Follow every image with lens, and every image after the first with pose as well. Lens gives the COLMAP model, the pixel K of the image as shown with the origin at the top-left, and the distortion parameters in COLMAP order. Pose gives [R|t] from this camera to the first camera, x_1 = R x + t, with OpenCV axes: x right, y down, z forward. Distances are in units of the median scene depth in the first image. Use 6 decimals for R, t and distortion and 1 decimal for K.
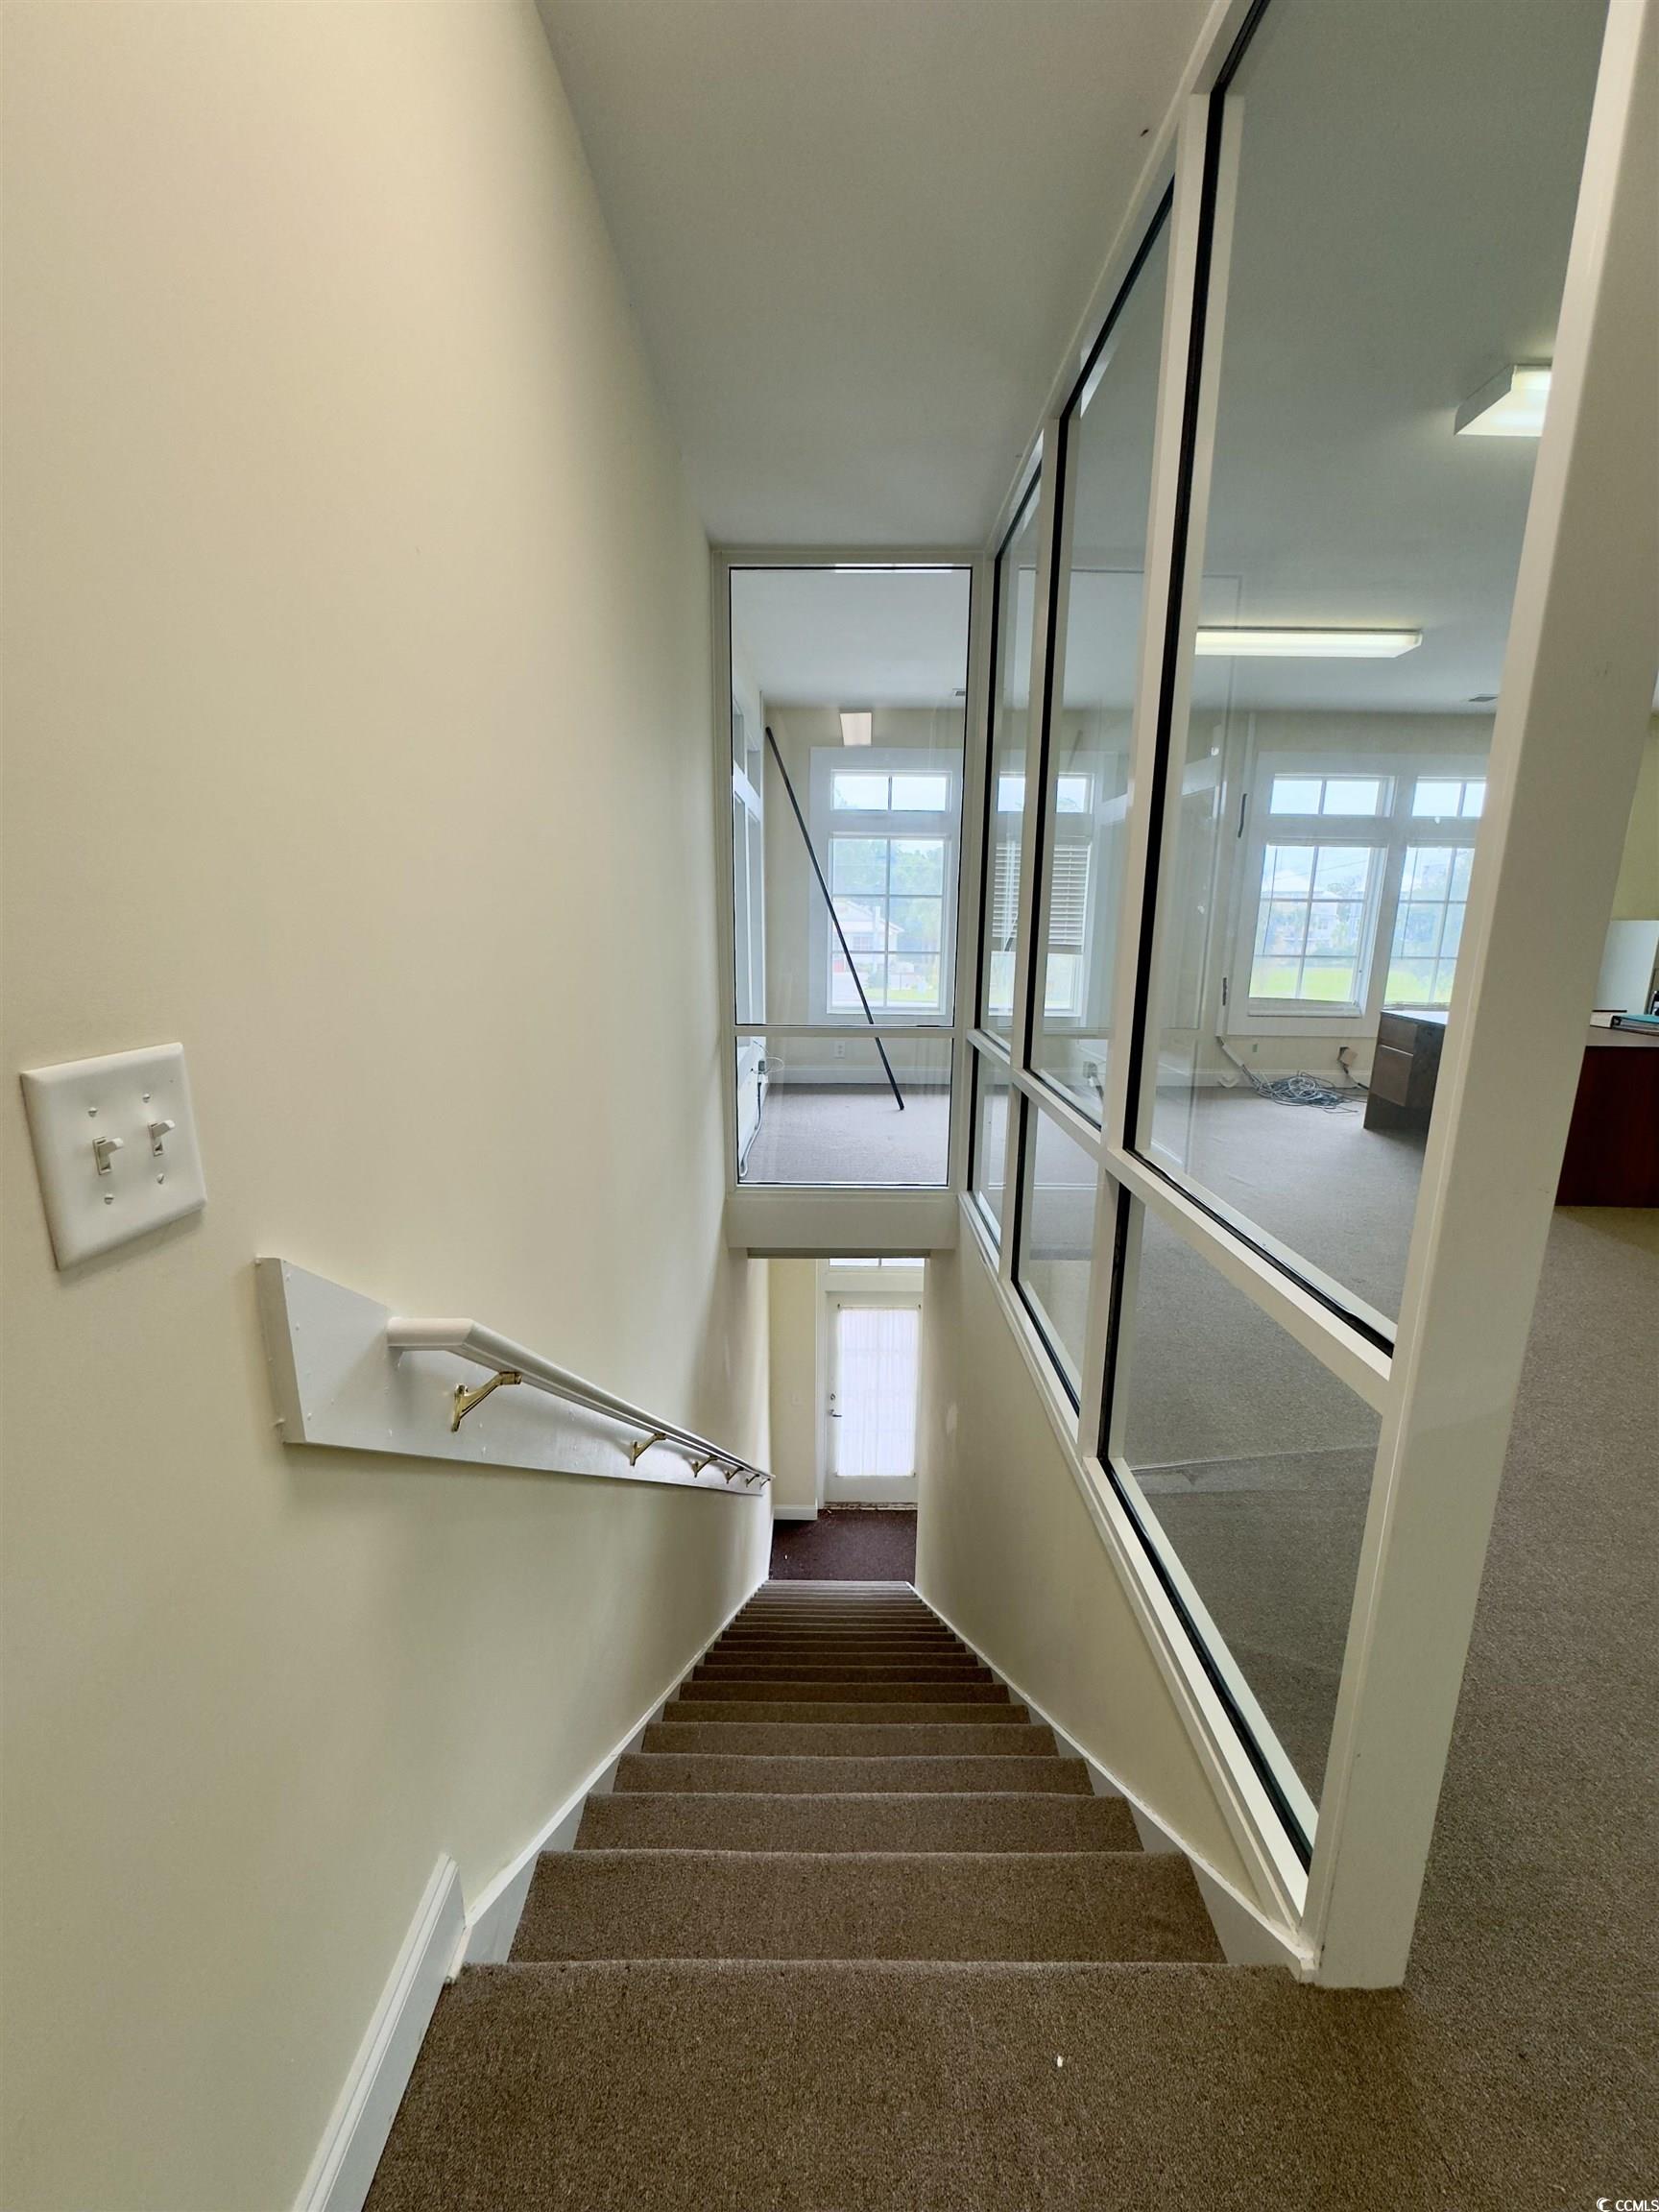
lens RADIAL K [[883.9, 0, 829.1], [0, 883.9, 1113.8], [0, 0, 1]] dist [0.001237, 0.000033]
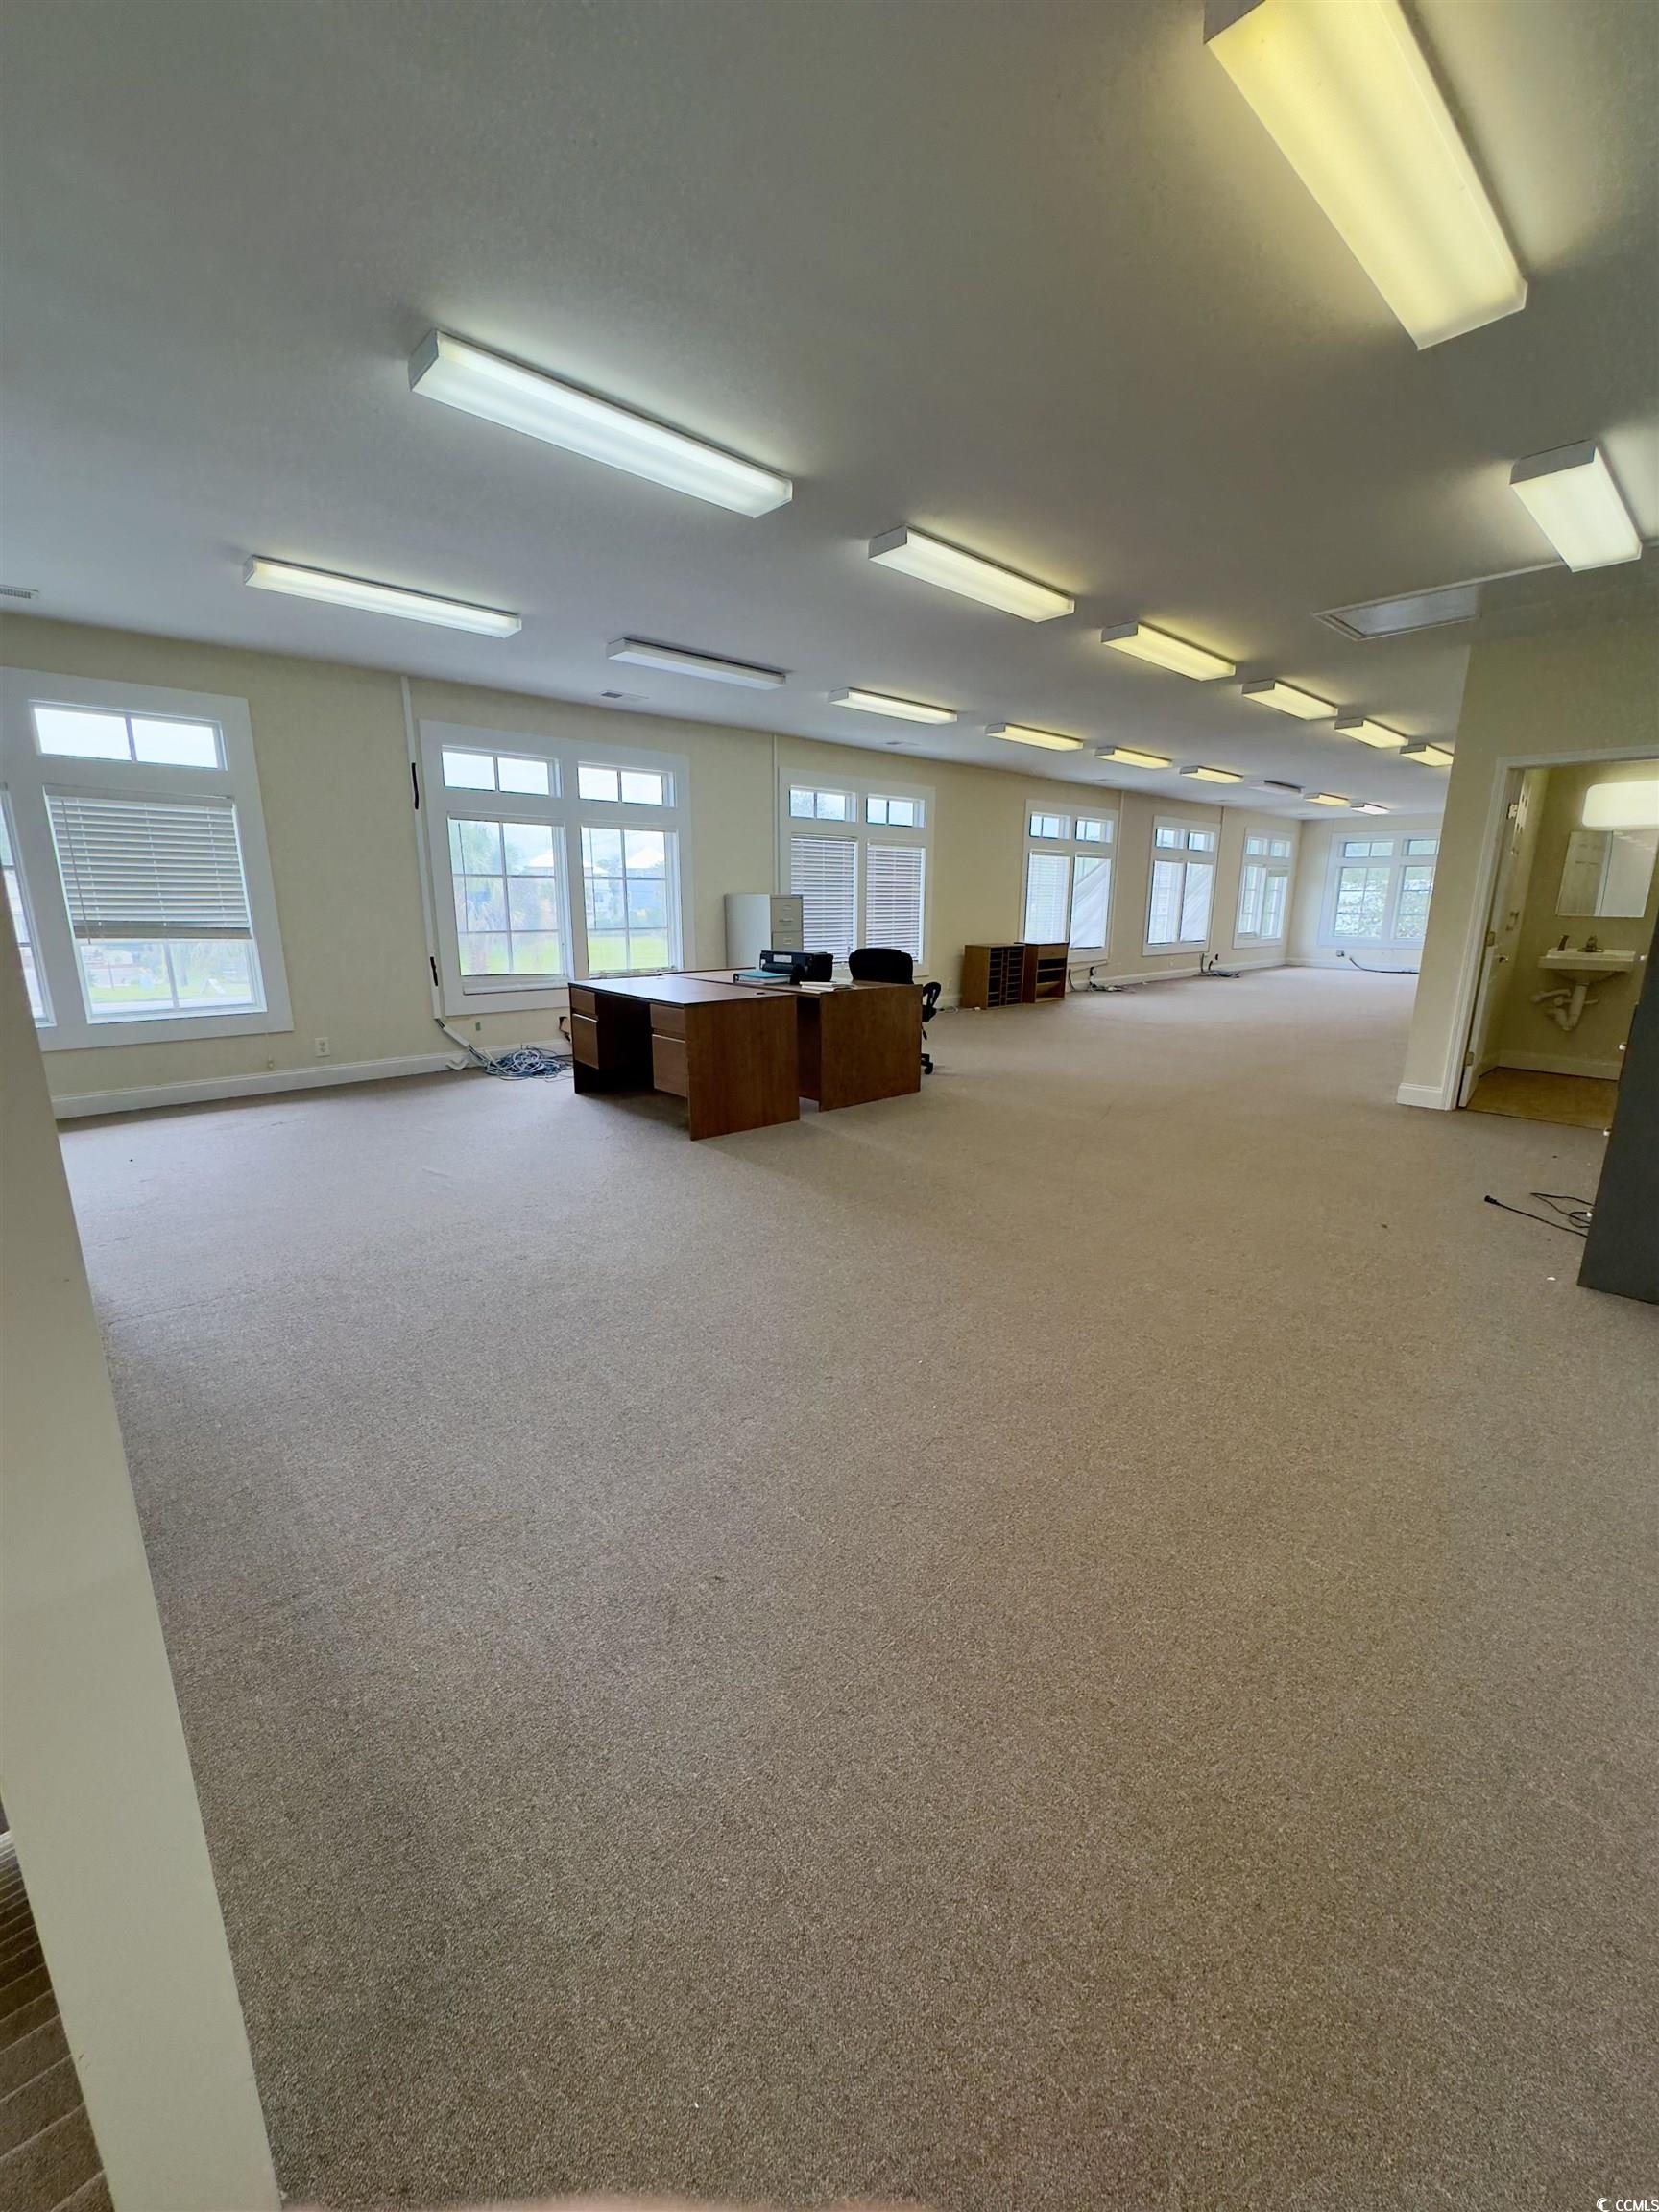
lens RADIAL K [[883.9, 0, 834.3], [0, 883.9, 1096.9], [0, 0, 1]] dist [0.001237, 0.000033]
pose [[0.734841, -0.157581, 0.659680, 0.112891], [0.152545, 0.986115, 0.065632, -0.000955], [-0.660862, 0.052401, 0.748676, 0.006167]]
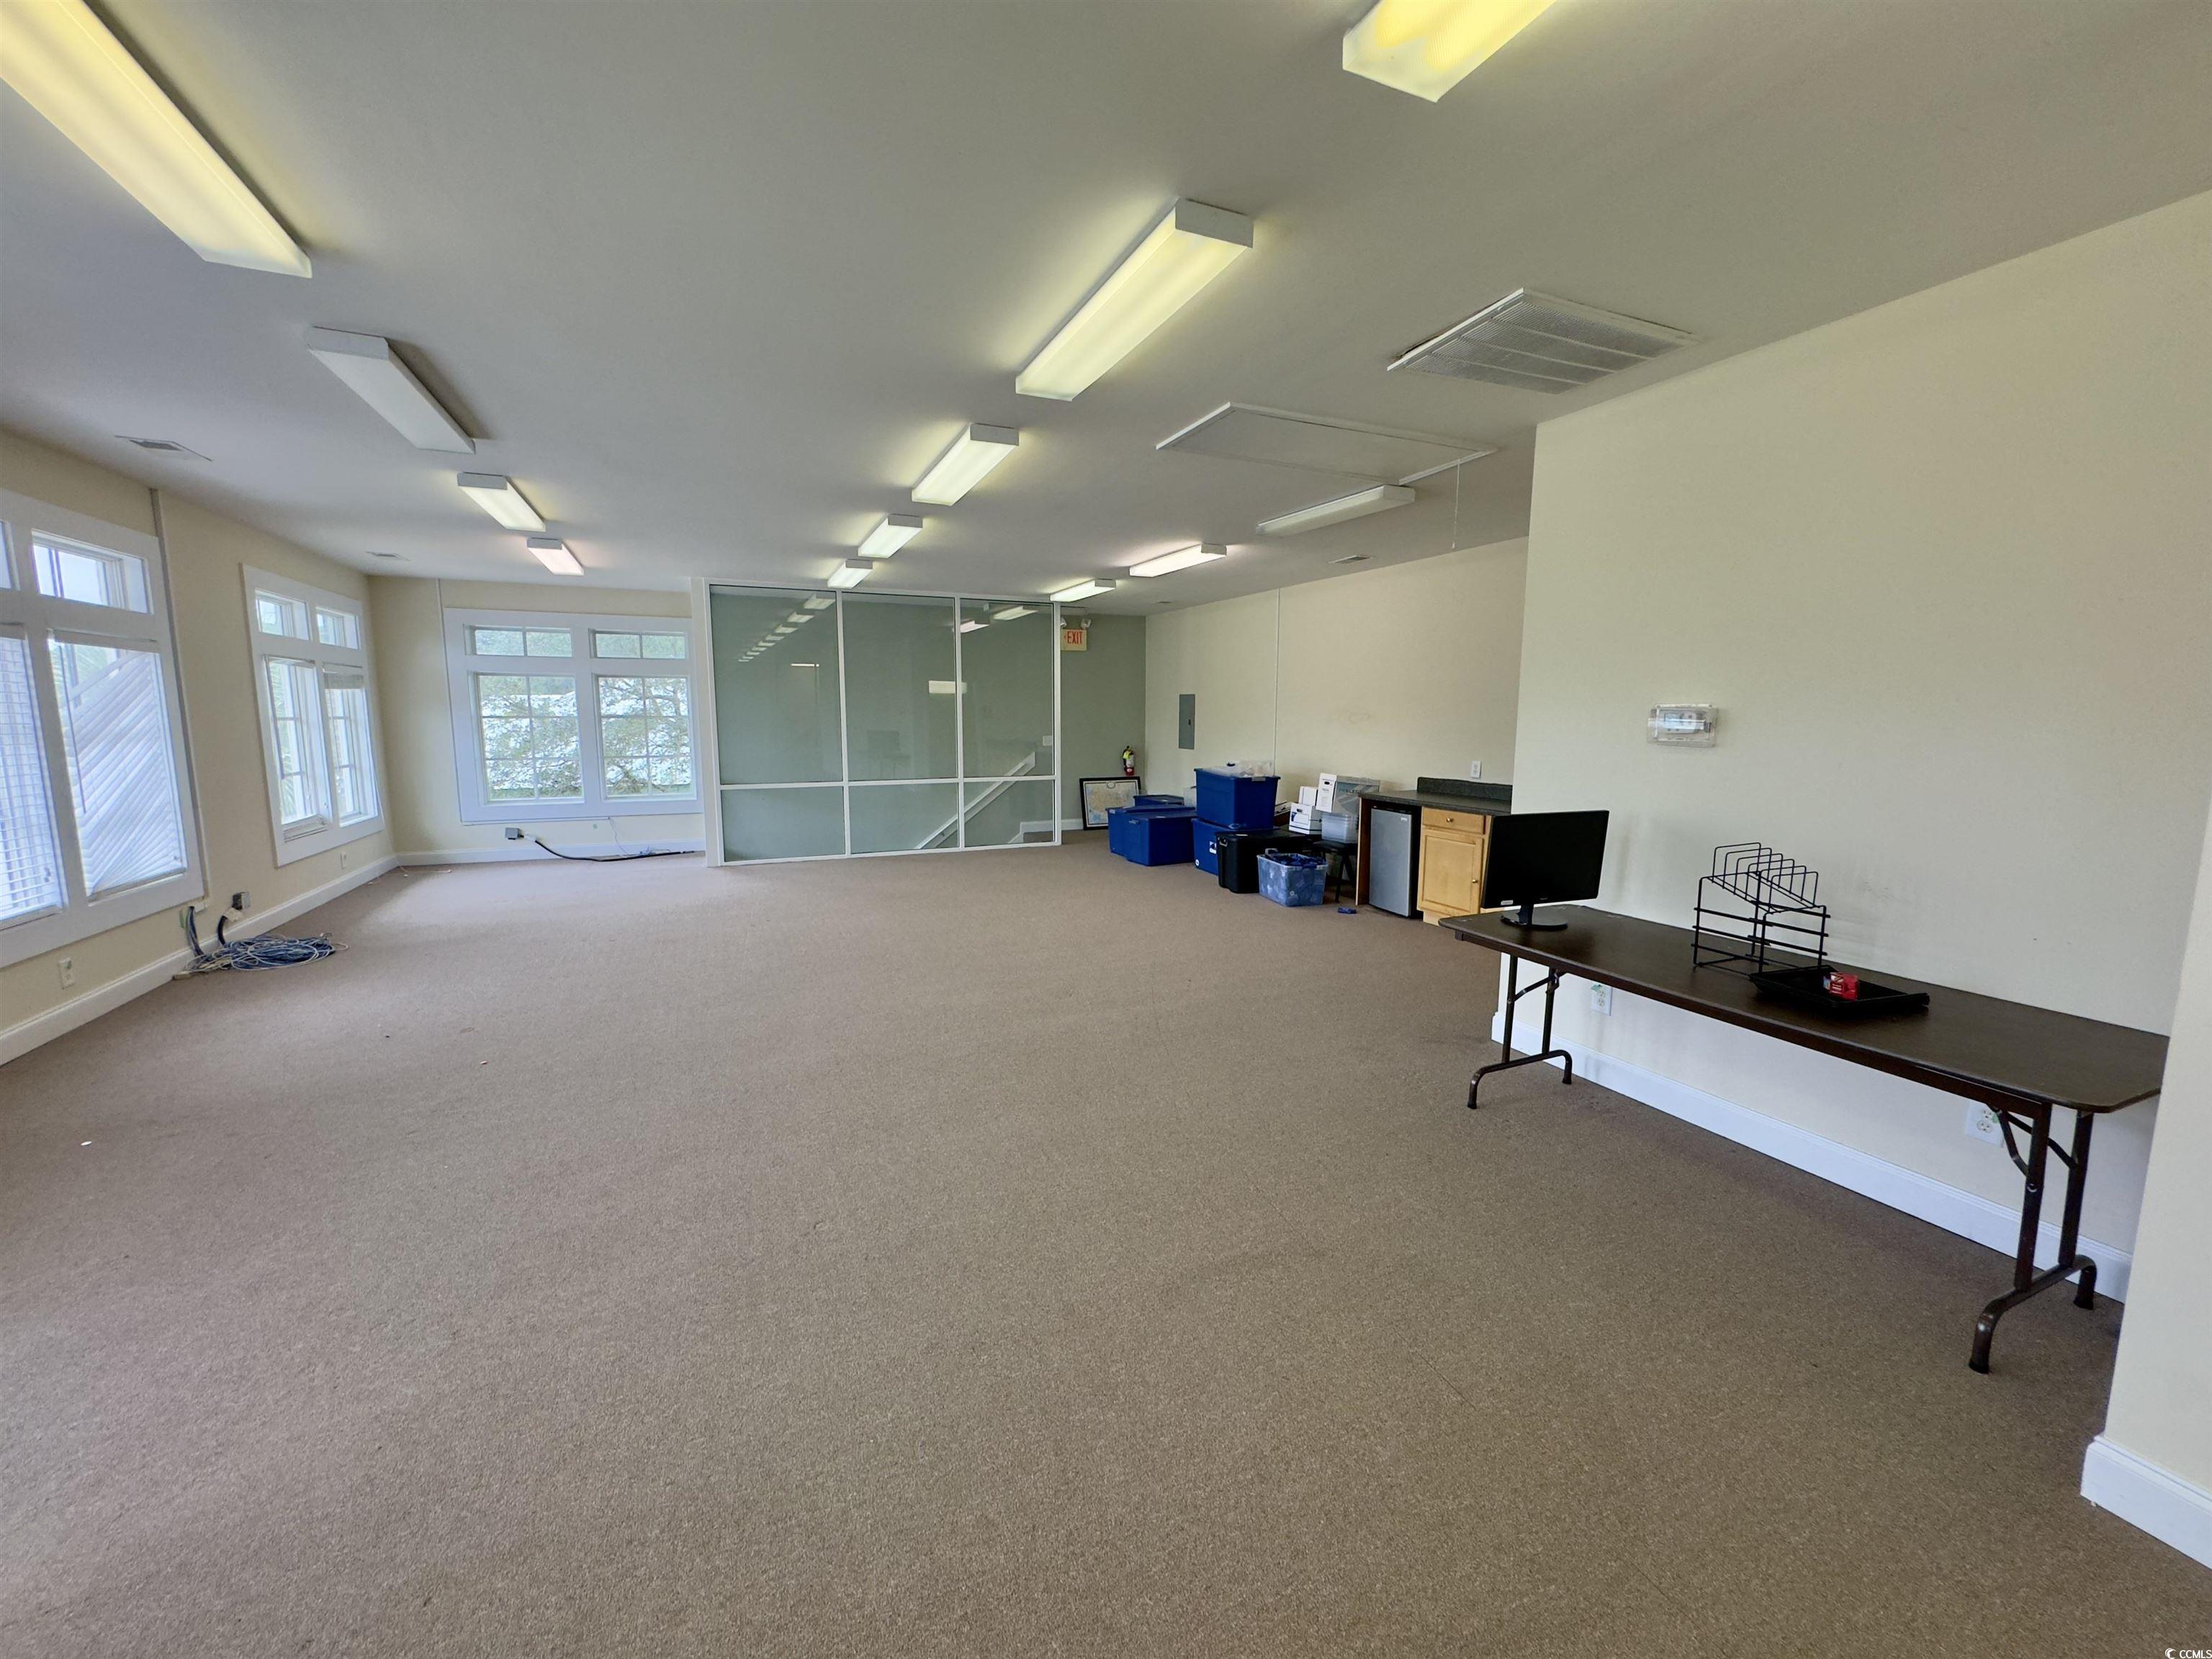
lens RADIAL K [[883.9, 0, 1112.4], [0, 883.9, 831.9], [0, 0, 1]] dist [0.001237, 0.000033]
pose [[-0.401838, -0.134331, 0.905804, 1.311999], [0.198979, 0.952737, 0.229563, -0.146820], [-0.893831, 0.272483, -0.356117, 0.579231]]
